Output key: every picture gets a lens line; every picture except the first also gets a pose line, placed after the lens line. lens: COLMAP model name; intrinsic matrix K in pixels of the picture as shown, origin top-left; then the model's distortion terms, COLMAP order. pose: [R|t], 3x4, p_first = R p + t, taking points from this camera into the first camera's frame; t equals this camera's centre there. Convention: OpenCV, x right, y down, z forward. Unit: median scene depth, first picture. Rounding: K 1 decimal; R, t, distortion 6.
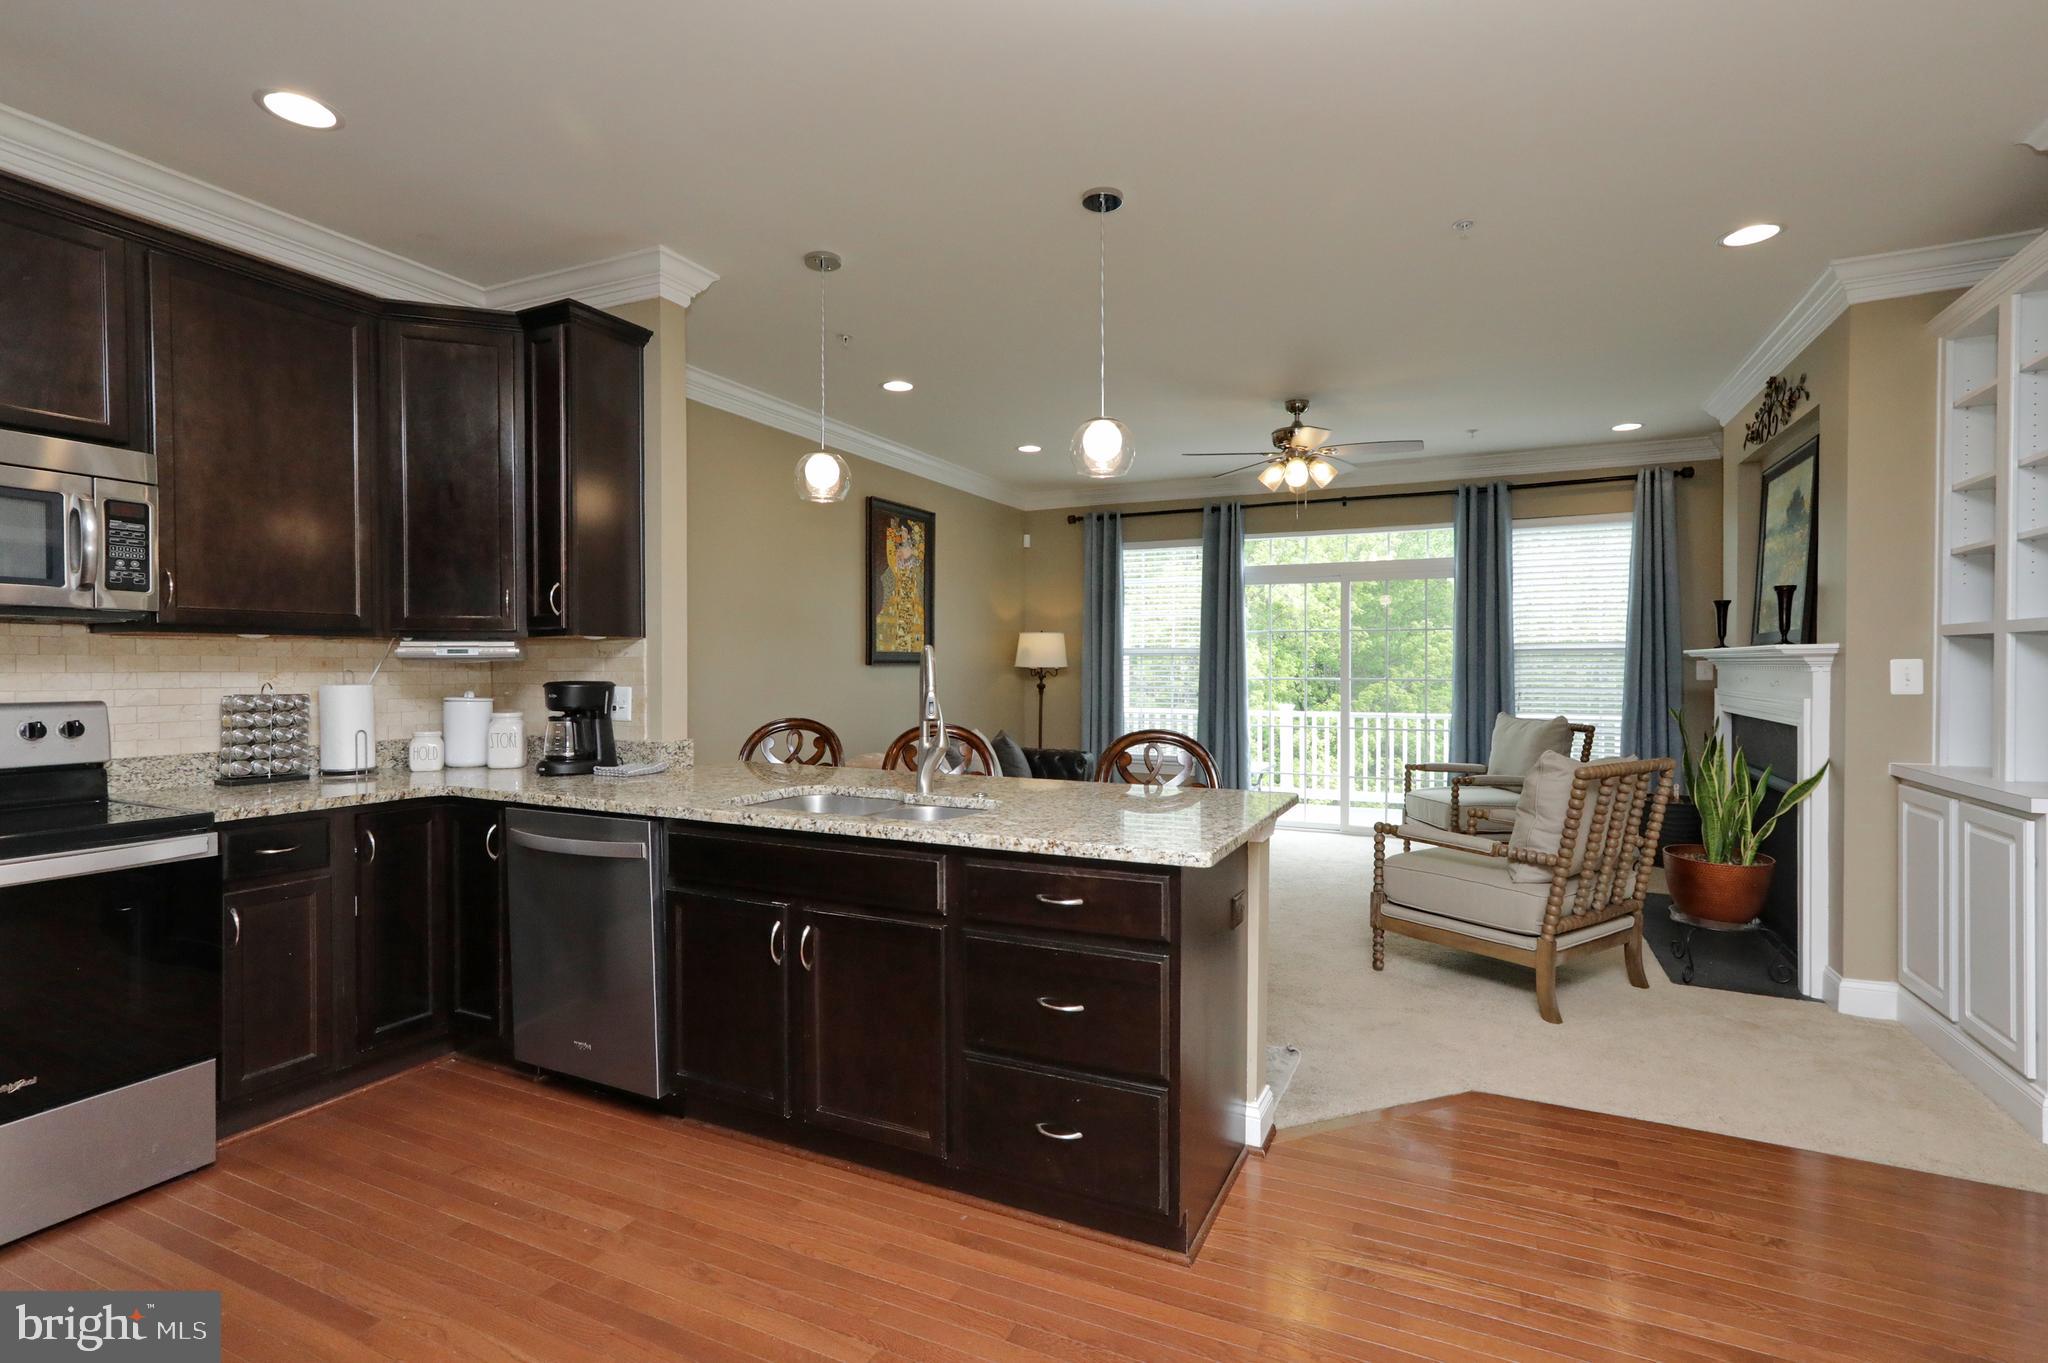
lens RADIAL K [[973.5, 0, 1024.0], [0, 973.5, 681.5], [0, 0, 1]] dist [-0.058372, 0.054642]
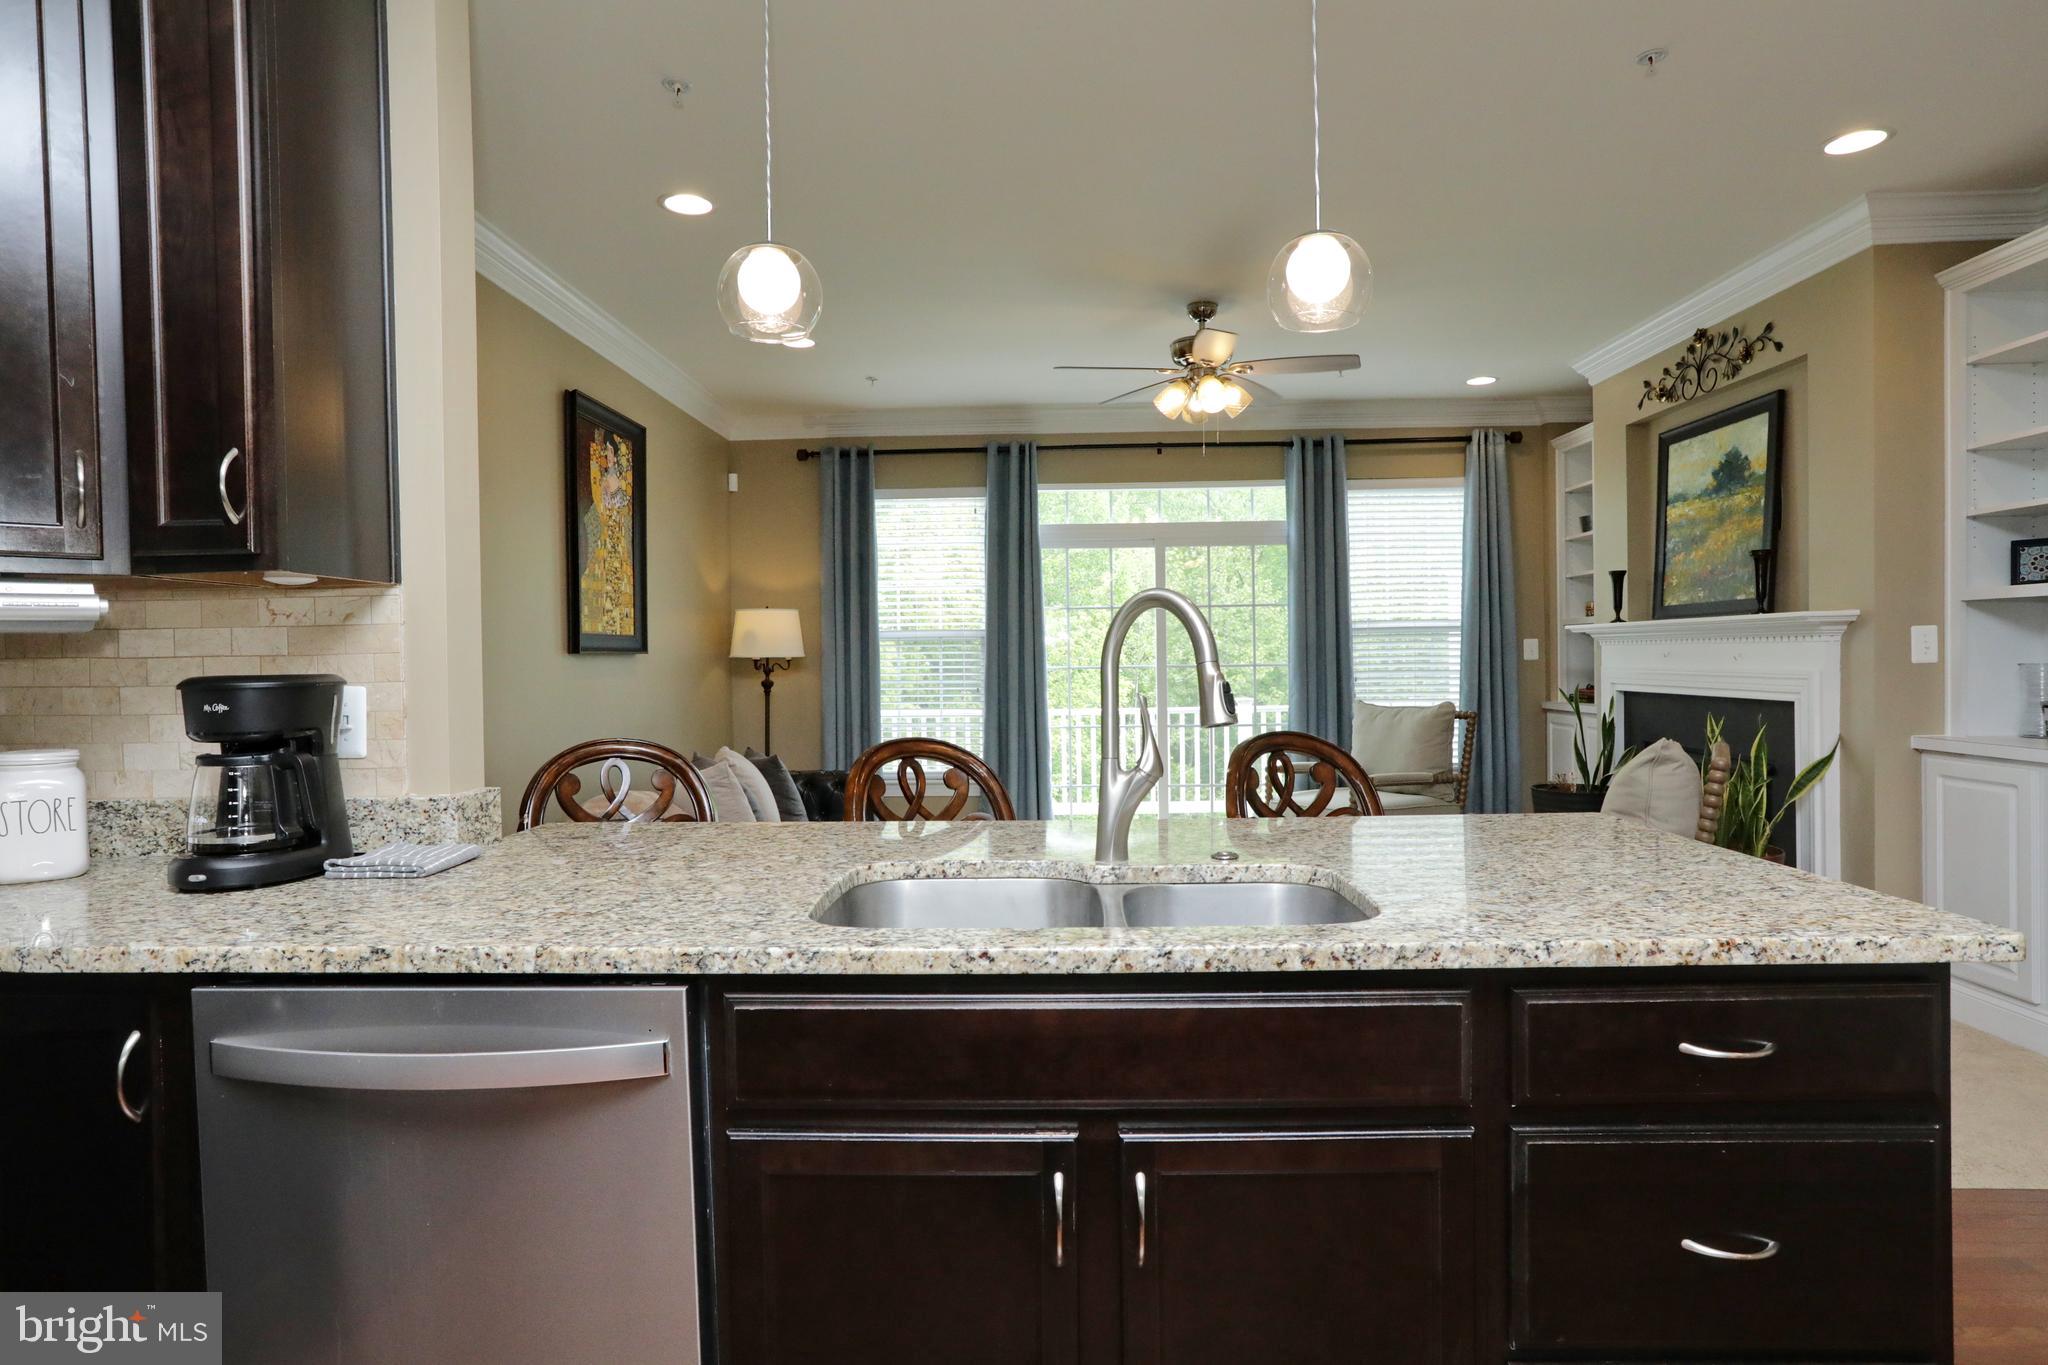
lens RADIAL K [[1131.3, 0, 1024.0], [0, 1131.3, 682.5], [0, 0, 1]] dist [-0.069863, 0.065229]
pose [[0.912164, -0.021495, 0.409262, -0.188095], [0.021359, 0.999760, 0.004903, 0.004568], [-0.409269, 0.004269, 0.912404, 0.202256]]
